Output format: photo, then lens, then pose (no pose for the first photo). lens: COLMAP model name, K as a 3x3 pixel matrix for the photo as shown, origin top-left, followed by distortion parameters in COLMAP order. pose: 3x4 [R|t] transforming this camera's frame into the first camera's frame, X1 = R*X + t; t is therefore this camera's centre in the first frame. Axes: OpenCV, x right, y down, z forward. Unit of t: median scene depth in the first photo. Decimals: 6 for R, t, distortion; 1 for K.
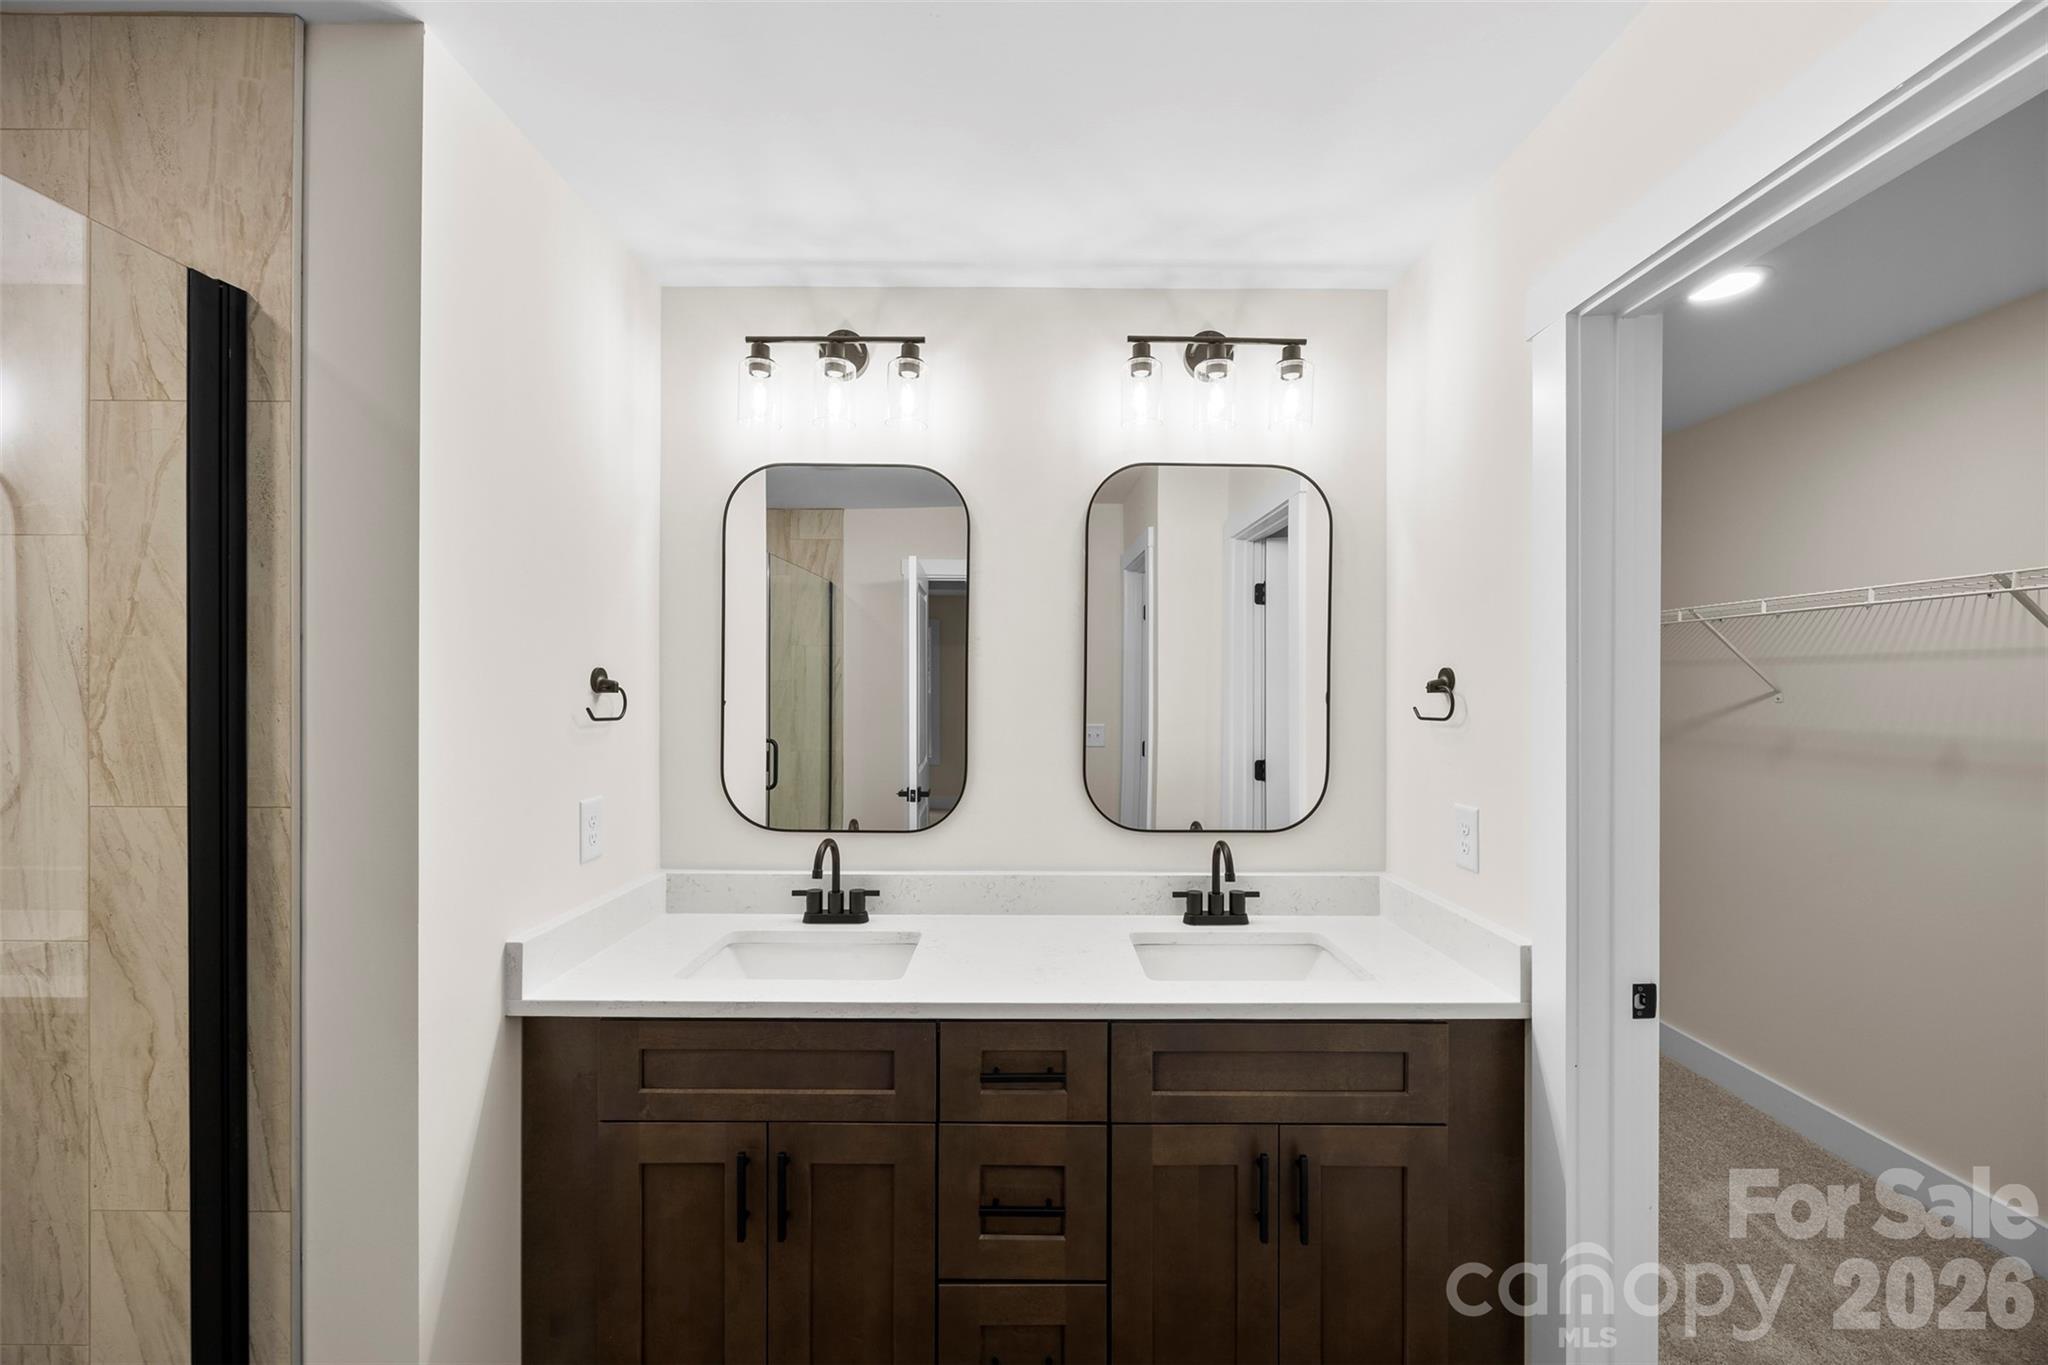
lens RADIAL K [[786.9, 0, 1031.4], [0, 786.9, 687.2], [0, 0, 1]] dist [-0.003580, -0.000158]
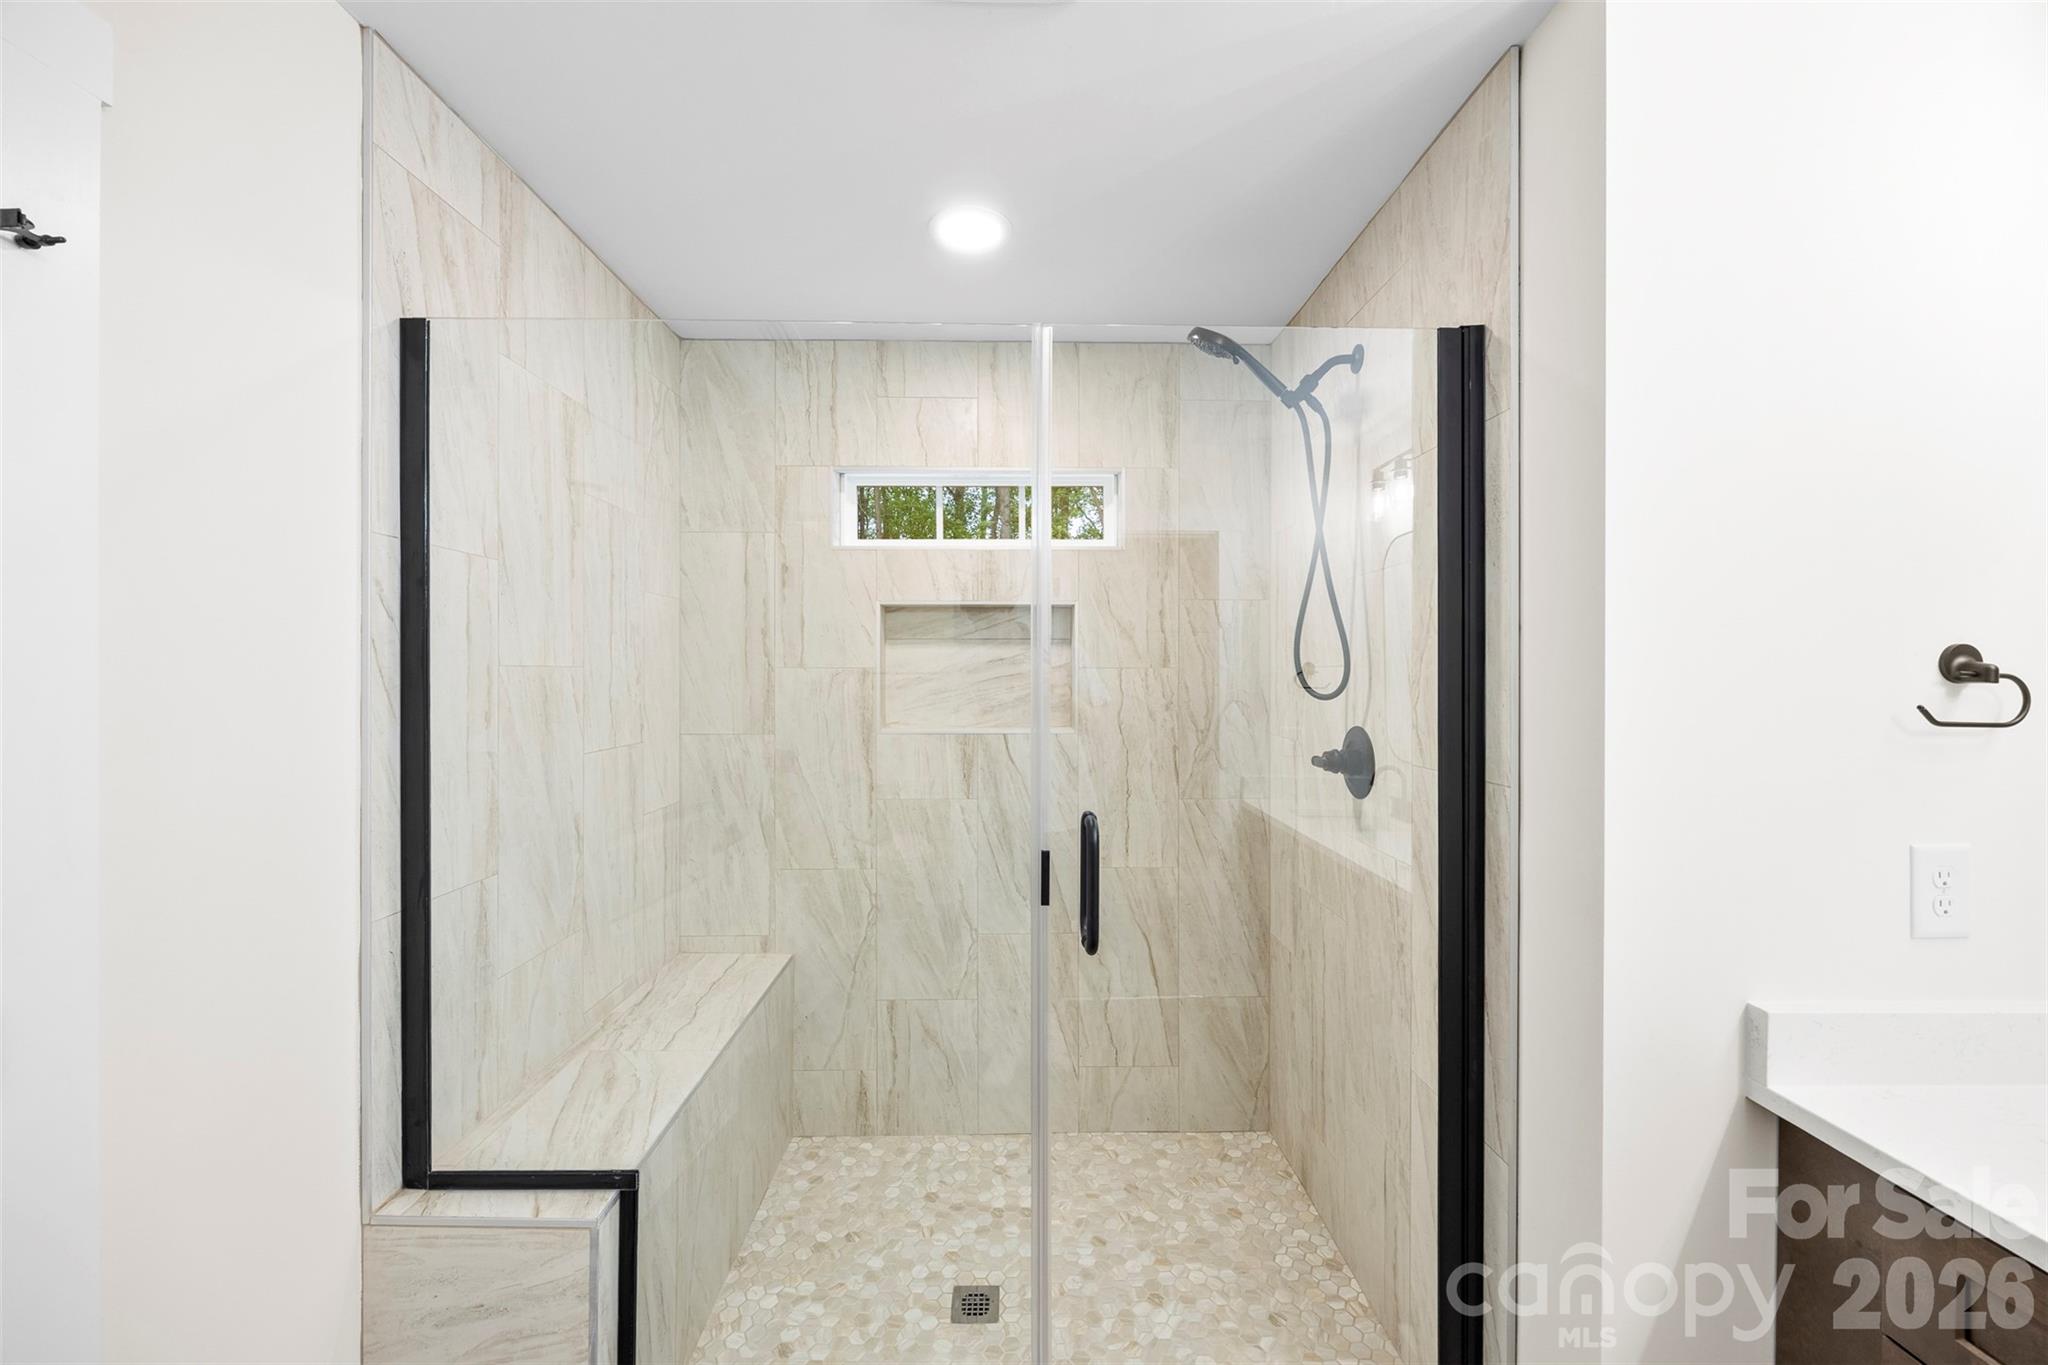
lens RADIAL K [[786.9, 0, 1024.1], [0, 786.9, 670.6], [0, 0, 1]] dist [-0.003580, -0.000158]
pose [[-0.004452, -0.007993, -0.999958, 0.130849], [0.000028, 0.999968, -0.007993, 0.002977], [0.999990, -0.000064, -0.004452, 0.342647]]
